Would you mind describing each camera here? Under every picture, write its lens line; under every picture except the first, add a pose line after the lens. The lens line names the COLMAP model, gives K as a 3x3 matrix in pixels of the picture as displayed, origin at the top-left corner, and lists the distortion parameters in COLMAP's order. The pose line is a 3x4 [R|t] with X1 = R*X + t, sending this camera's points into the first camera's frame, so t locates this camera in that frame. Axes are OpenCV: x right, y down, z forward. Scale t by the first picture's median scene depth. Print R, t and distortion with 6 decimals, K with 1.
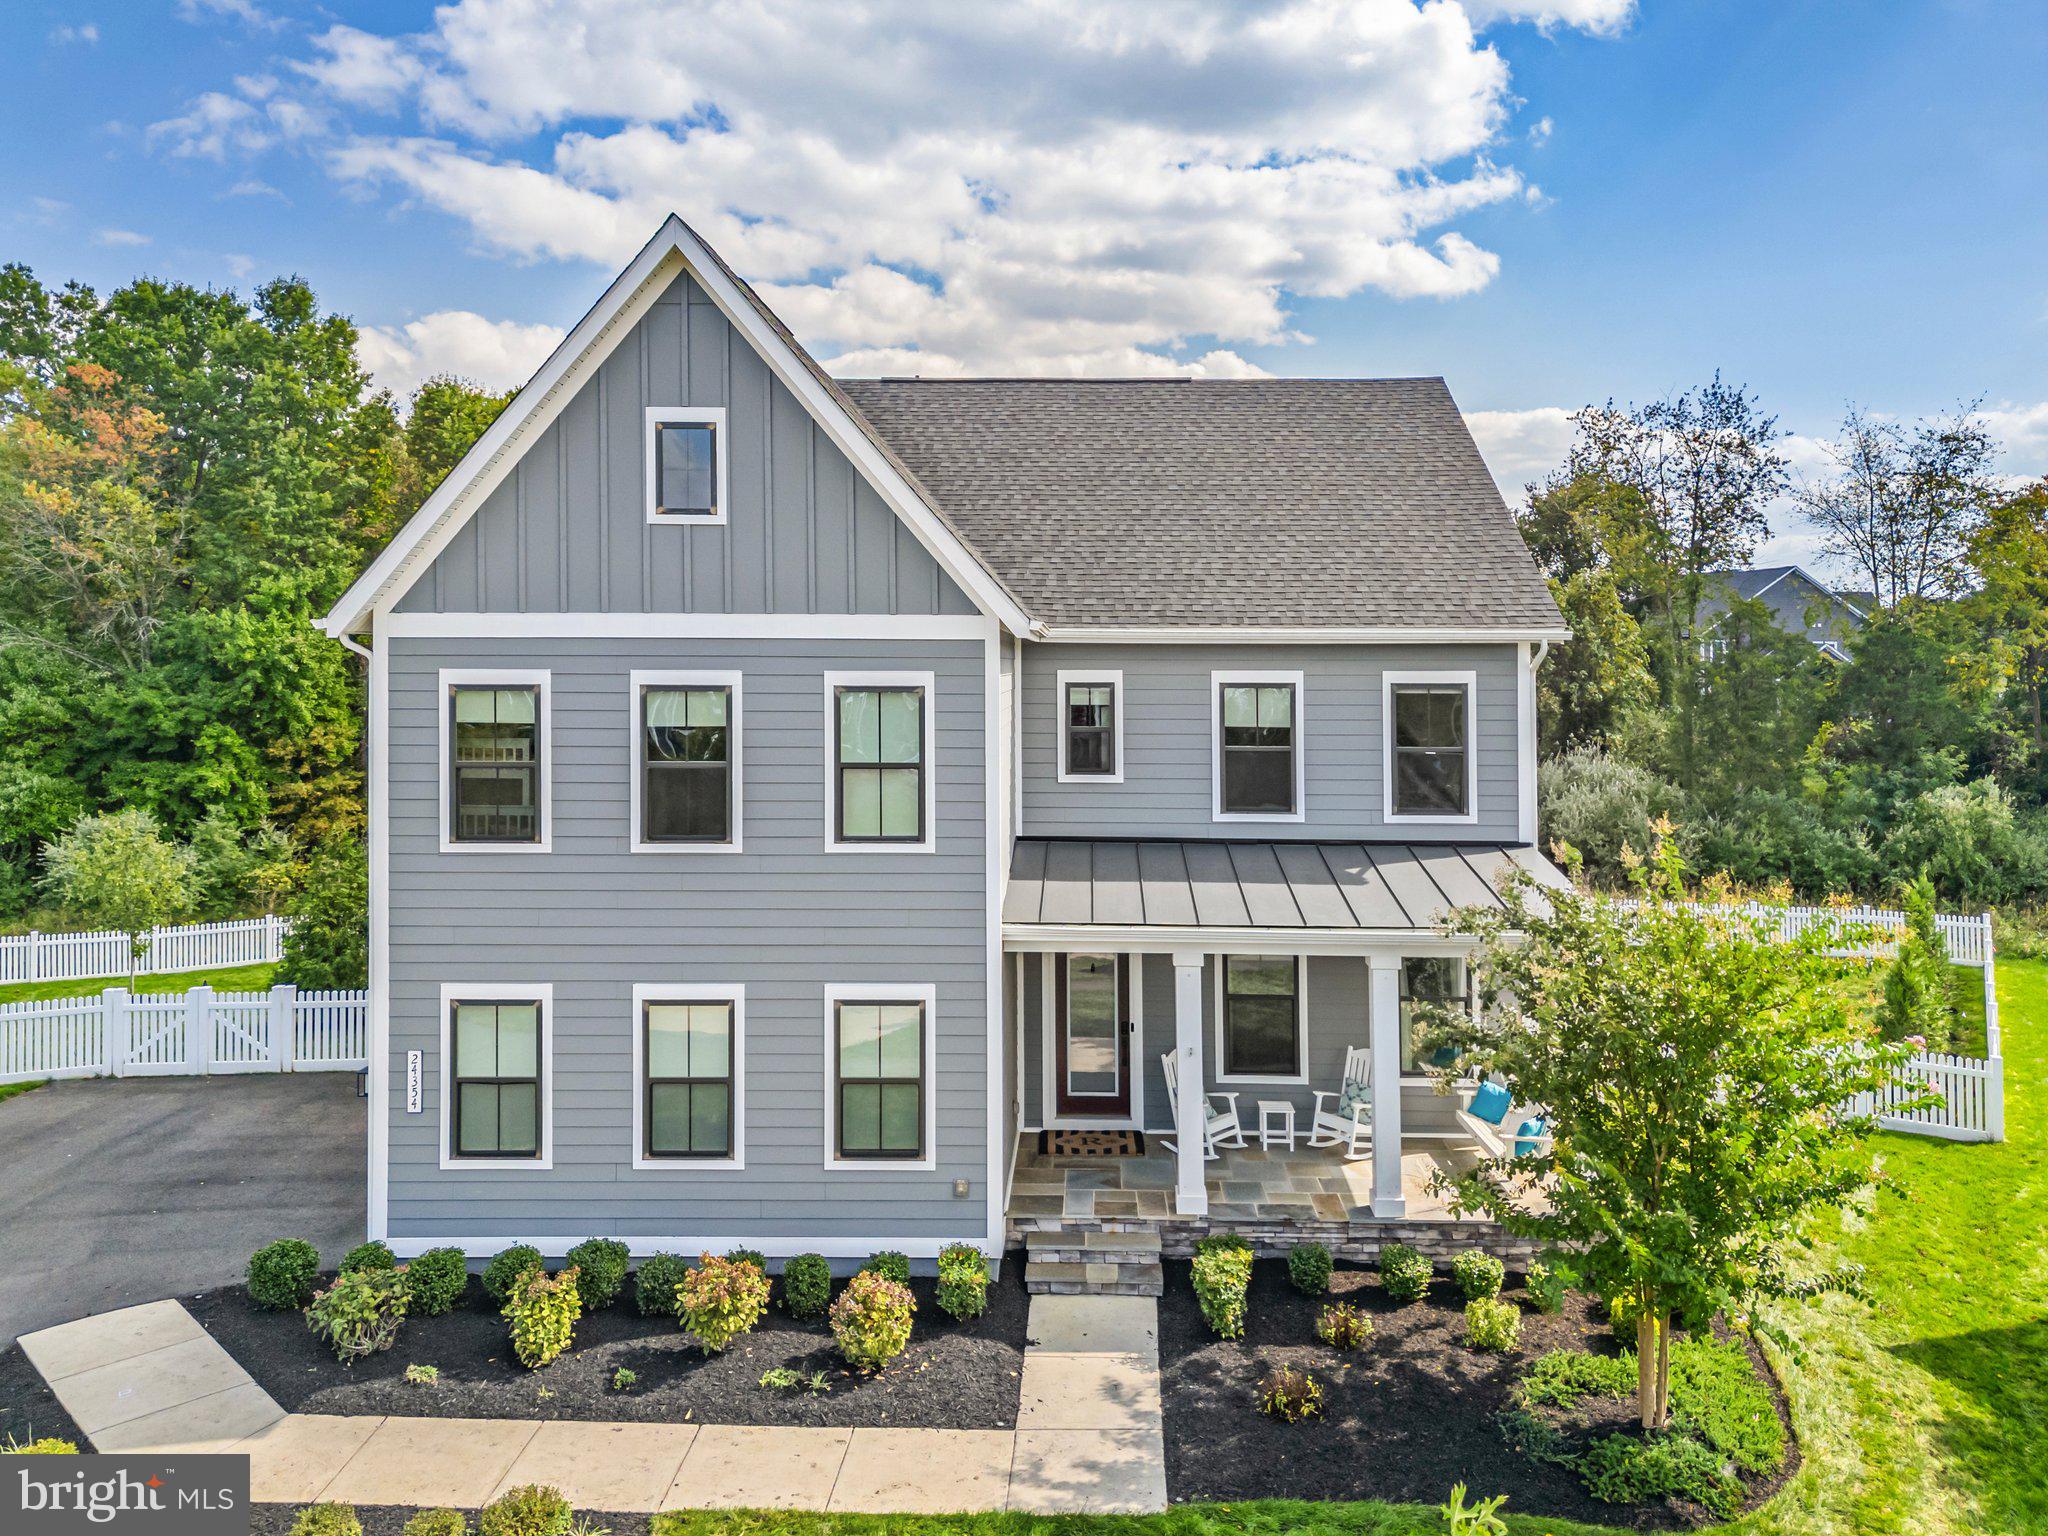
lens RADIAL K [[1439.3, 0, 981.6], [0, 1439.3, 656.4], [0, 0, 1]] dist [0.040658, -0.035442]
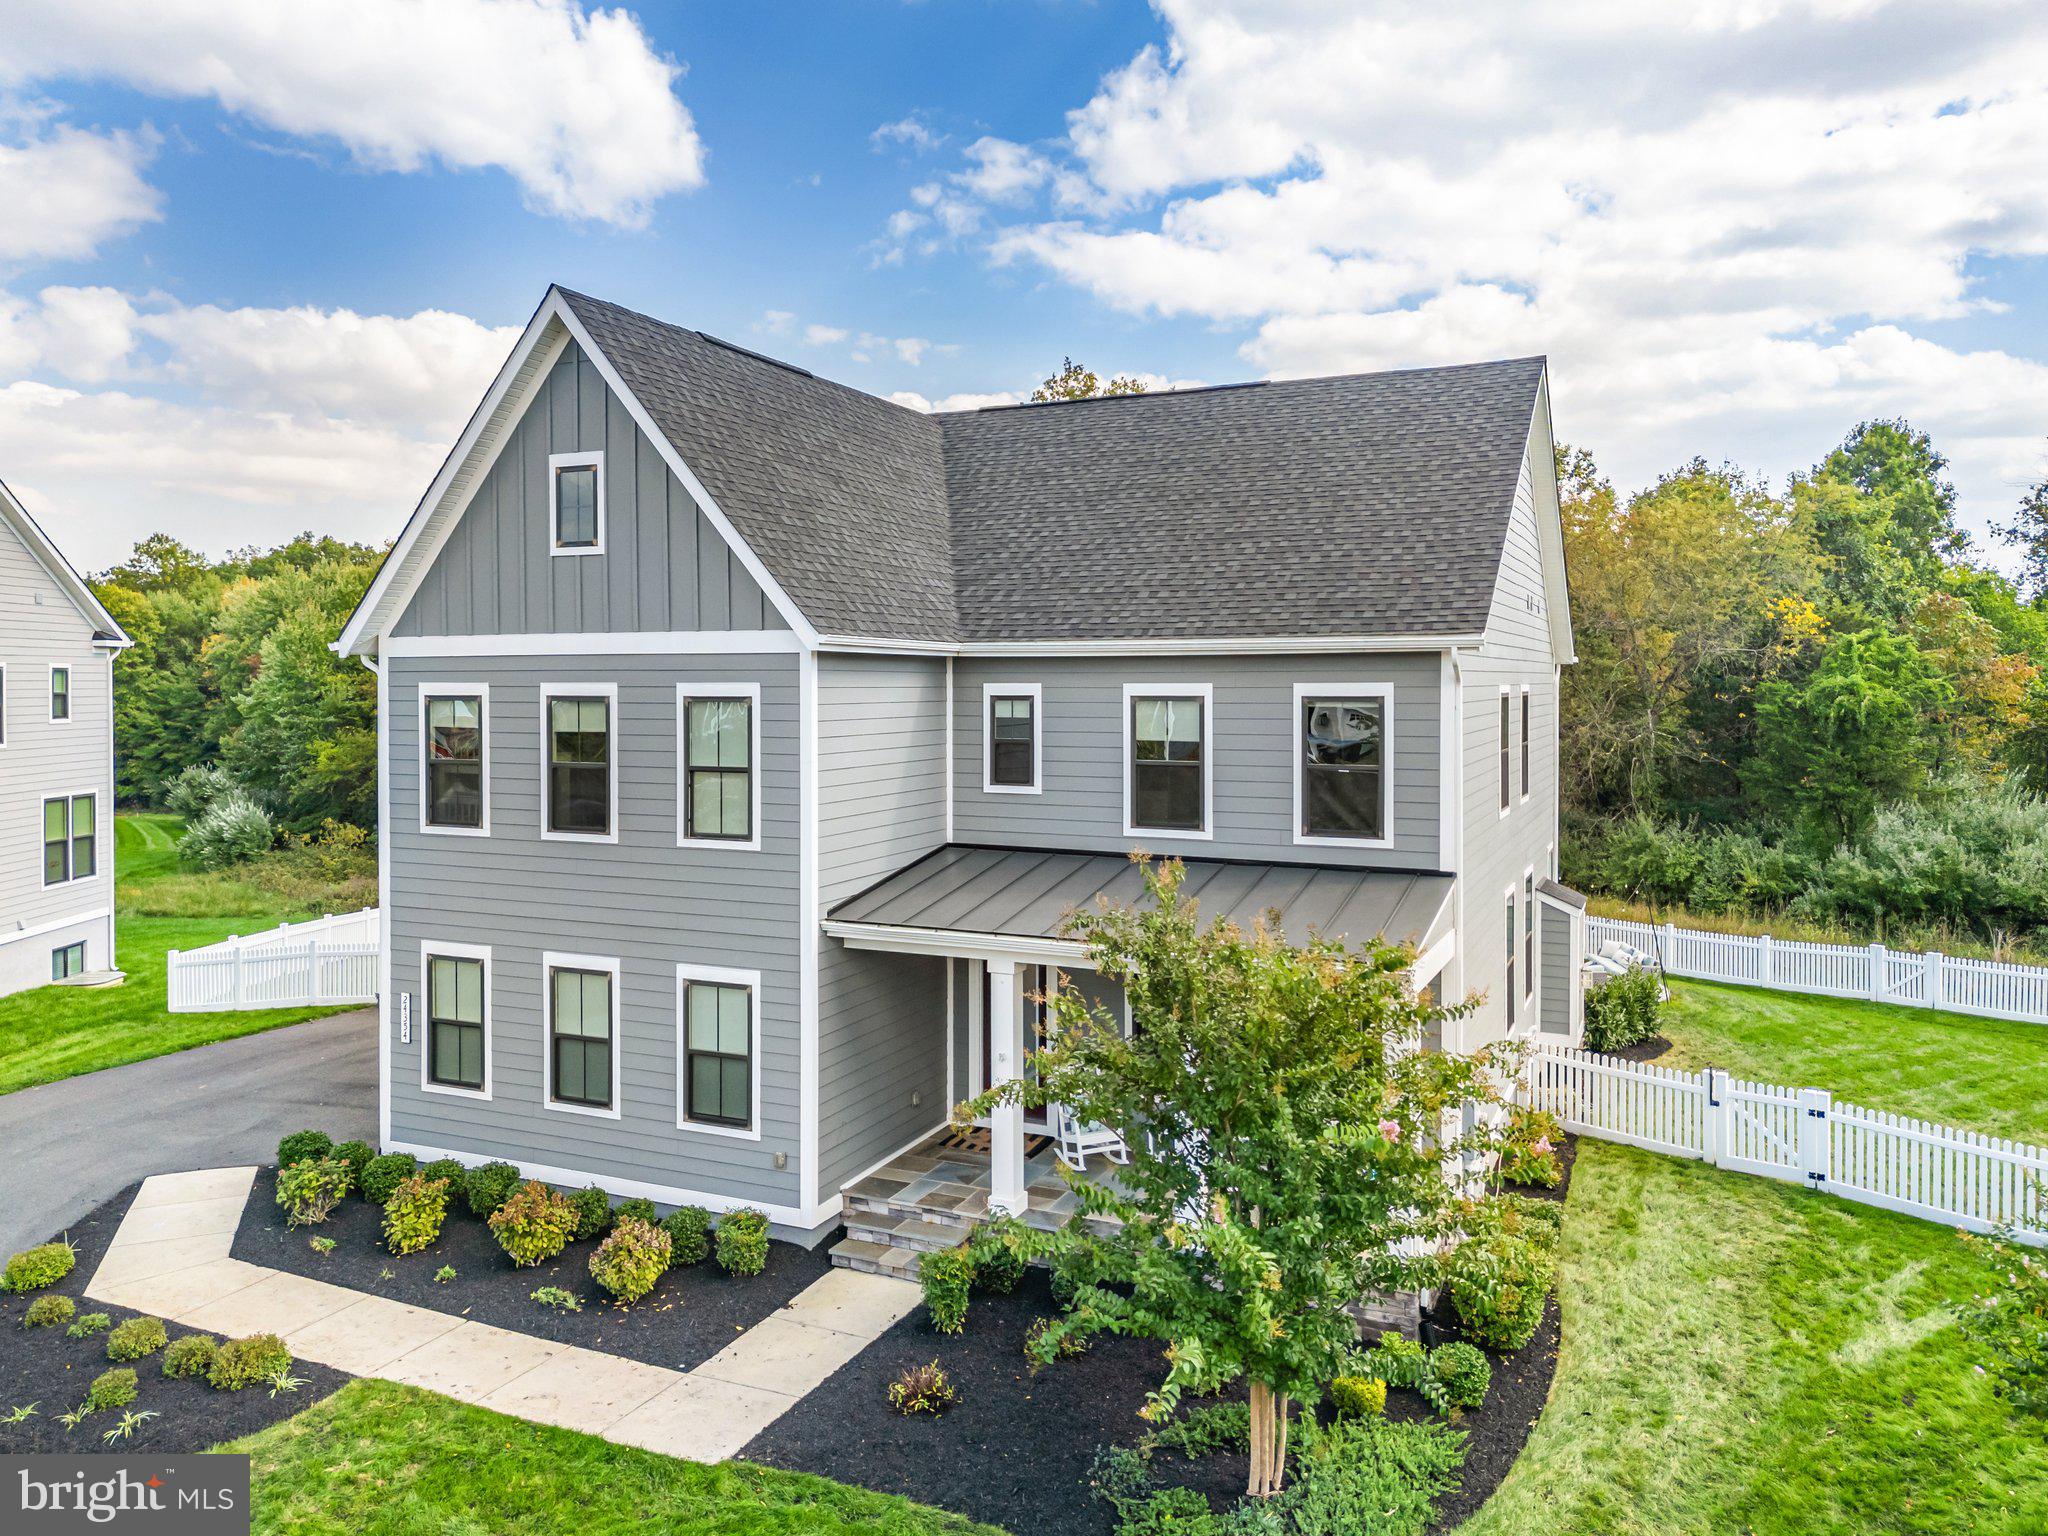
lens RADIAL K [[1382.8, 0, 989.0], [0, 1382.8, 713.1], [0, 0, 1]] dist [0.018751, -0.000167]
pose [[0.923221, 0.004247, -0.384247, 0.516963], [0.004062, 0.999775, 0.020809, 0.012051], [0.384249, -0.020772, 0.922996, 0.107113]]
